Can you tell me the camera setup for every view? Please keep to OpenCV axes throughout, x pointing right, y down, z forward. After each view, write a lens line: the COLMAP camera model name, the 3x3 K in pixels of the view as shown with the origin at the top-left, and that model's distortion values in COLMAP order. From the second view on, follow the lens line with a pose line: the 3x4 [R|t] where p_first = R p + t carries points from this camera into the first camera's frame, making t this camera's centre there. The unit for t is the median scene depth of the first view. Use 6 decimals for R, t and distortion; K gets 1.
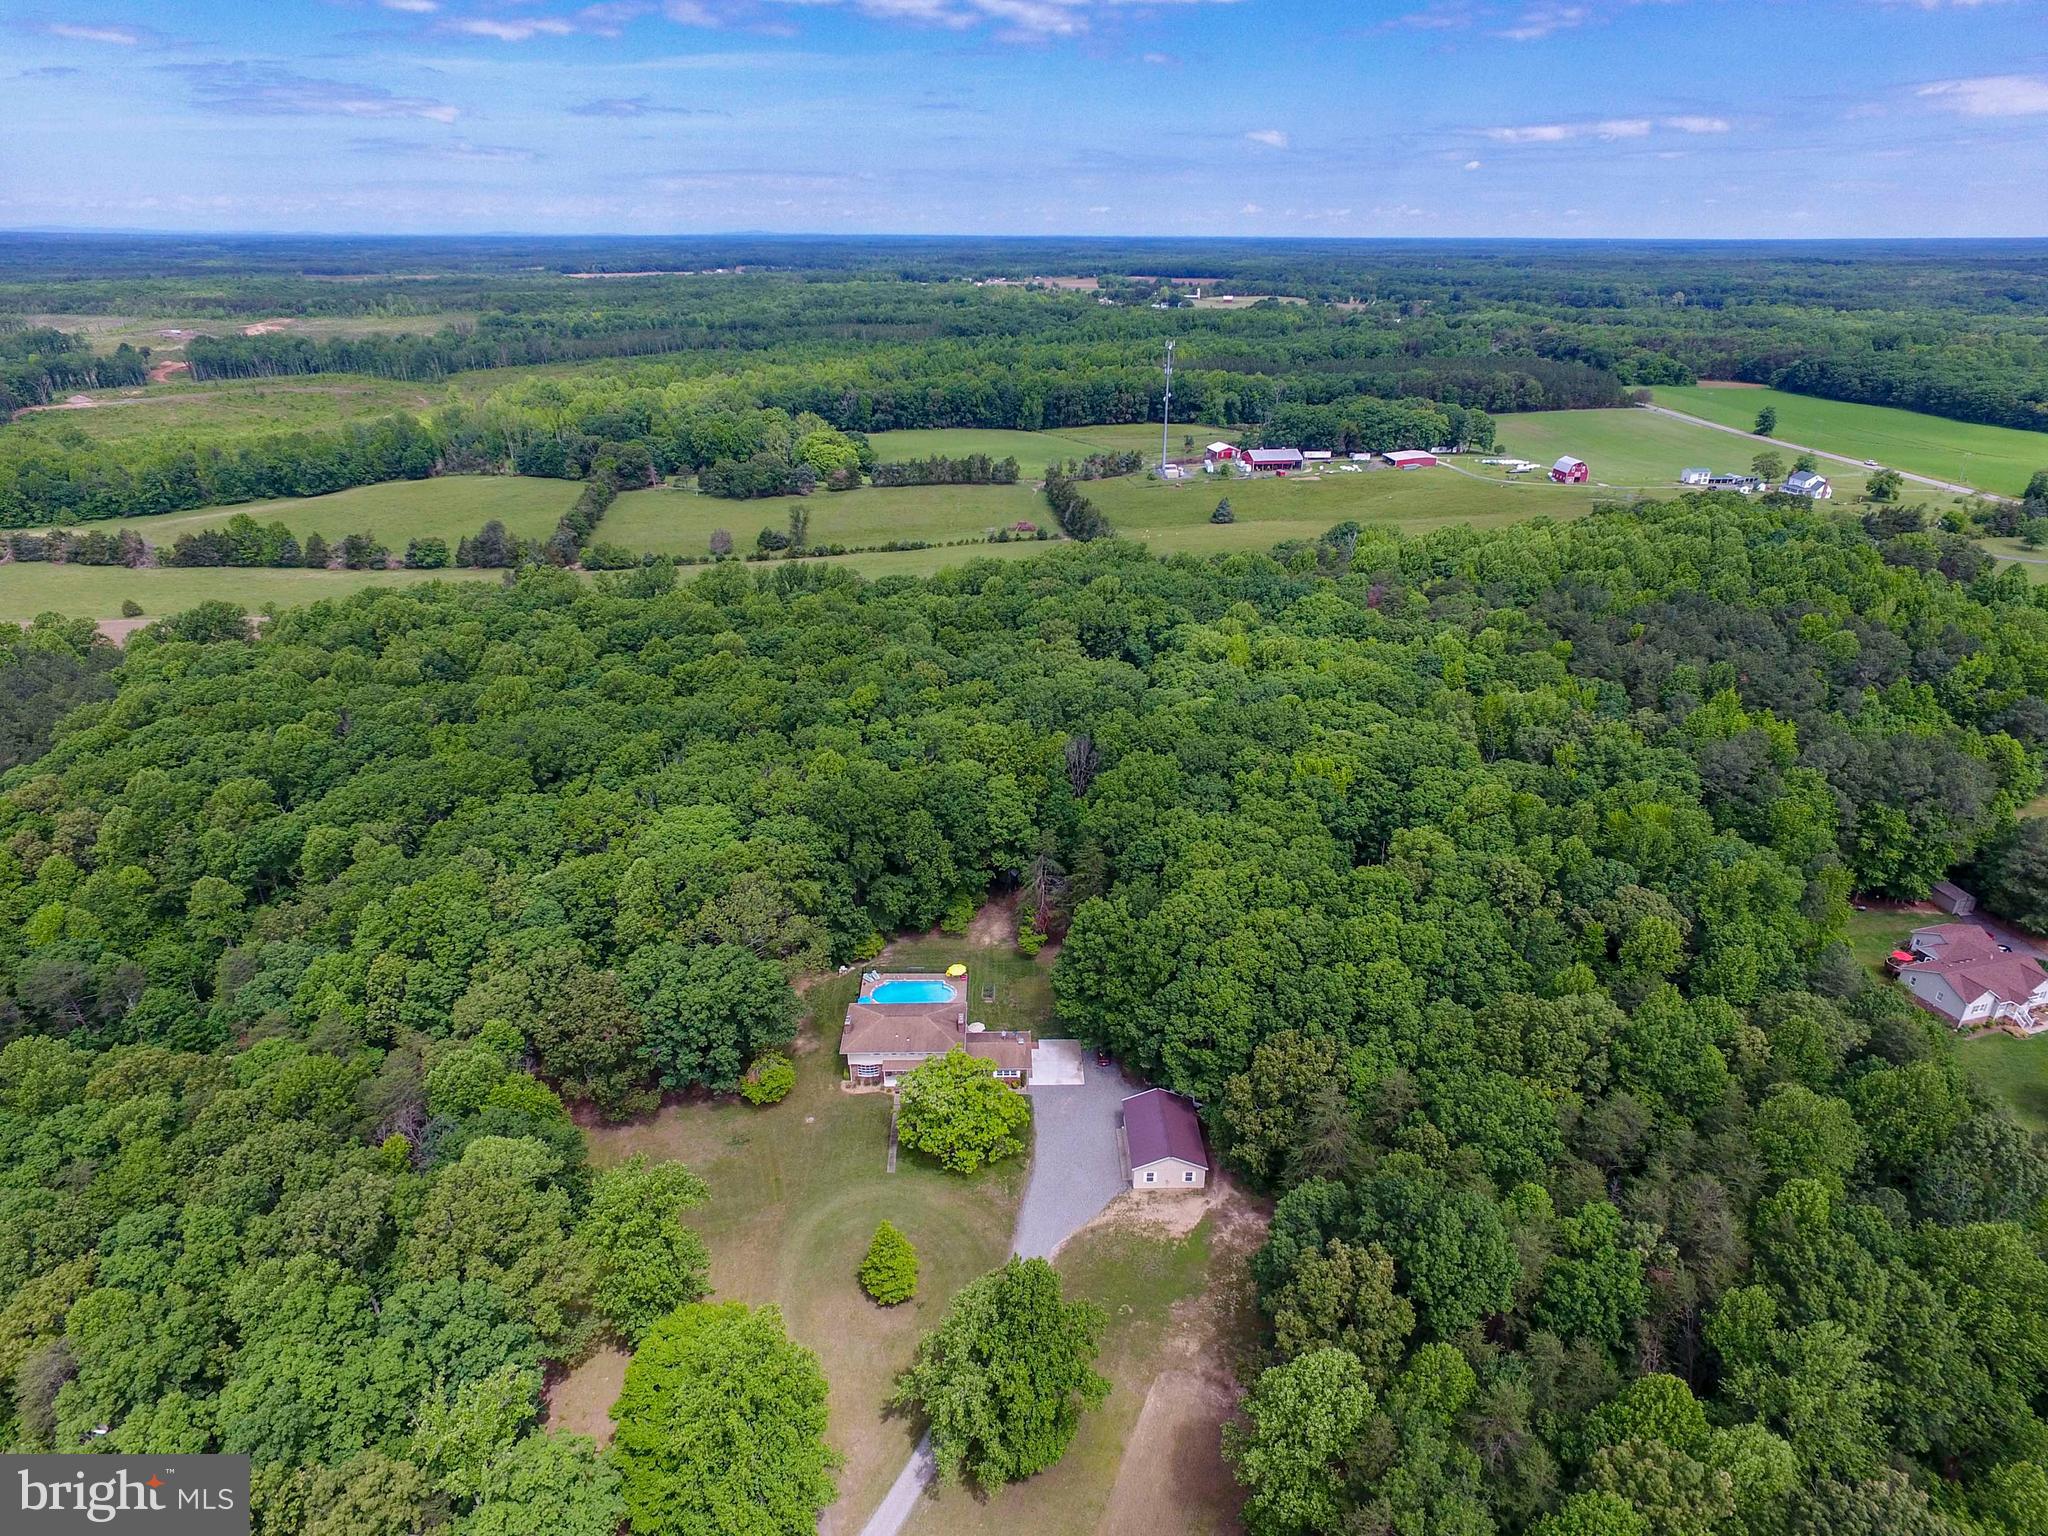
lens RADIAL K [[1193.0, 0, 1026.1], [0, 1193.0, 756.9], [0, 0, 1]] dist [-0.003236, 0.012101]
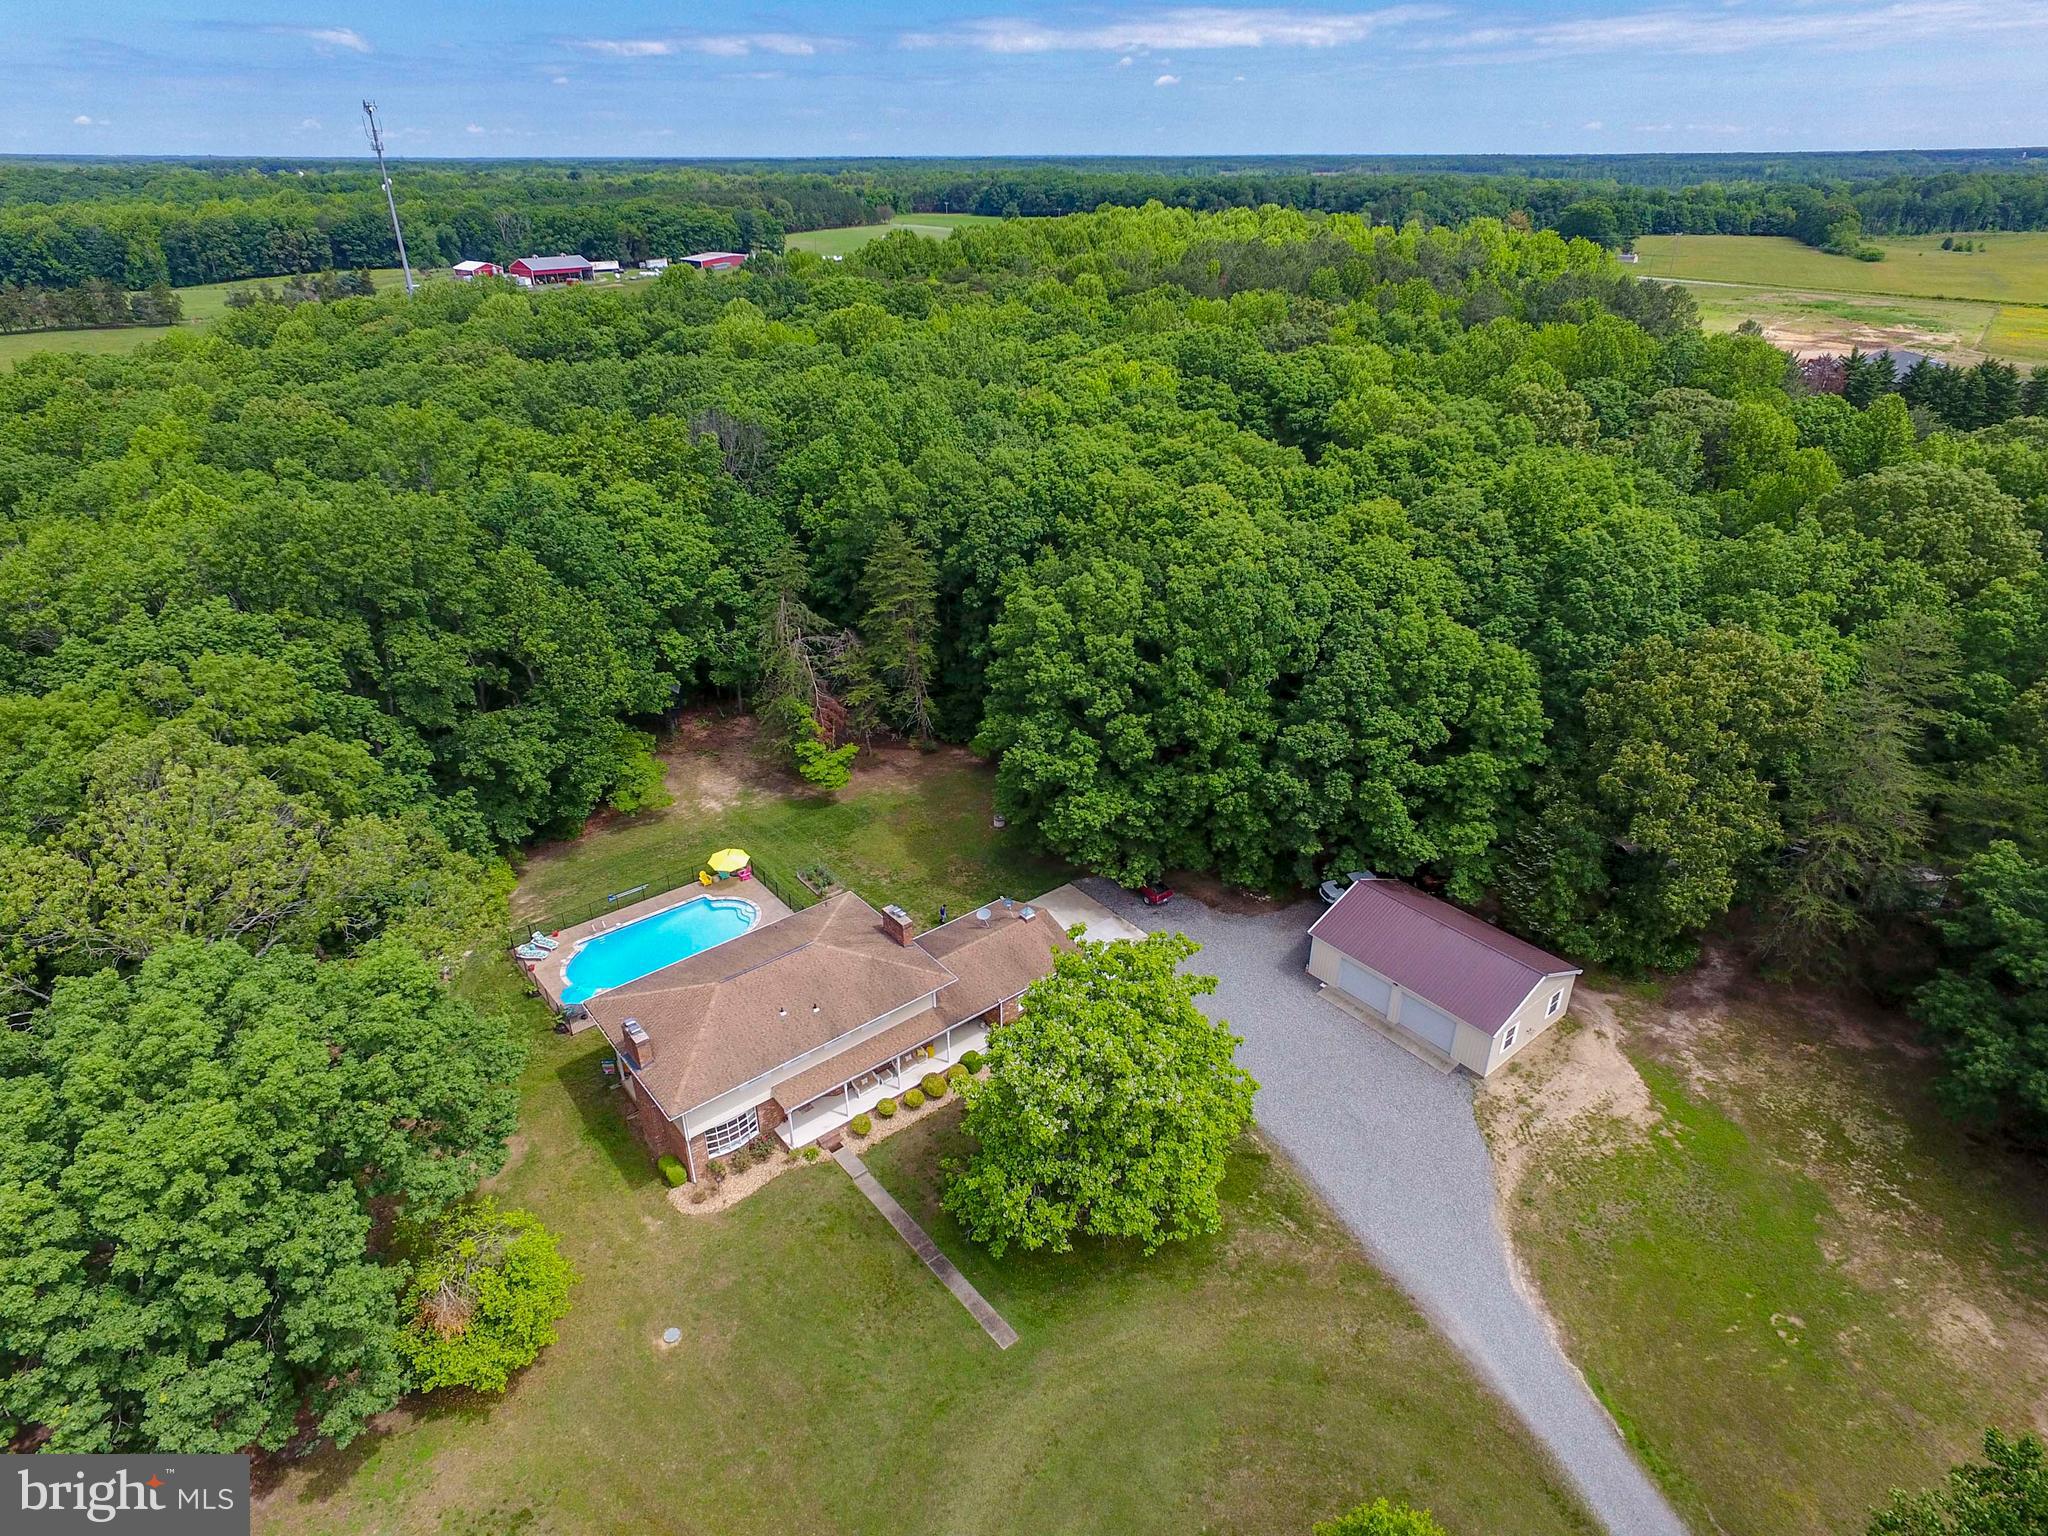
lens RADIAL K [[1193.0, 0, 1026.1], [0, 1193.0, 756.9], [0, 0, 1]] dist [-0.003236, 0.012101]
pose [[0.789212, -0.285823, 0.543553, -0.202329], [0.258128, 0.957500, 0.128704, 0.112660], [-0.557238, 0.038731, 0.829449, 0.565772]]
